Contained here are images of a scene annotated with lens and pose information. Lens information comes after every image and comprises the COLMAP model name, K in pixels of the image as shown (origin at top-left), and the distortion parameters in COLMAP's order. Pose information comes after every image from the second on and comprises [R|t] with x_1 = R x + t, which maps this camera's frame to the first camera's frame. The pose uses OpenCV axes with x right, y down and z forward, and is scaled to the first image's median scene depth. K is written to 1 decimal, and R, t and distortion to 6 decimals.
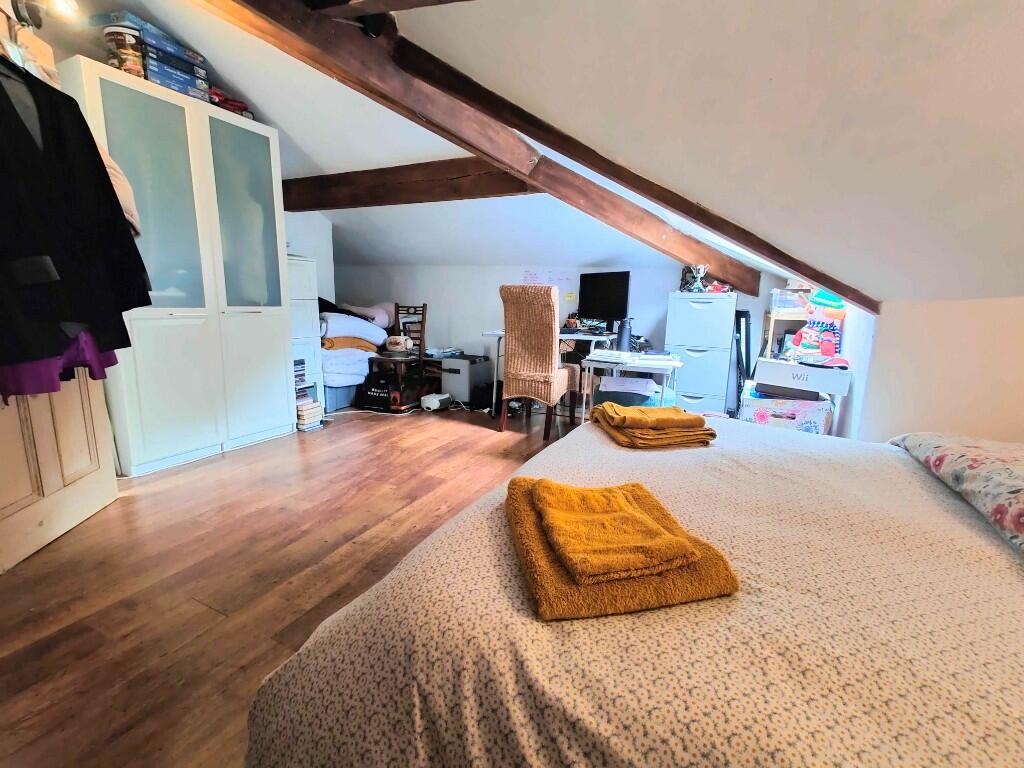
lens RADIAL K [[449.8, 0, 511.7], [0, 449.8, 378.5], [0, 0, 1]] dist [0.009966, -0.000485]
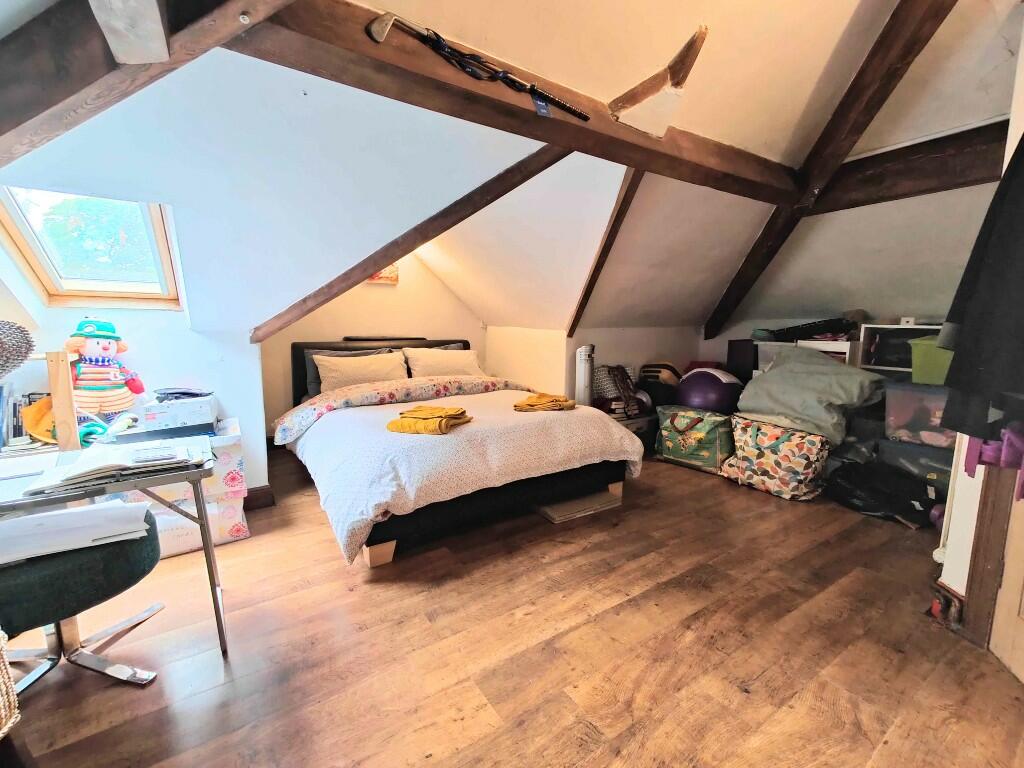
lens RADIAL K [[449.8, 0, 511.7], [0, 449.8, 378.5], [0, 0, 1]] dist [0.009966, -0.000485]
pose [[-0.866167, -0.085575, 0.492373, -0.535885], [0.066590, 0.956682, 0.283416, -0.357624], [-0.495298, 0.278273, -0.822949, 1.681755]]
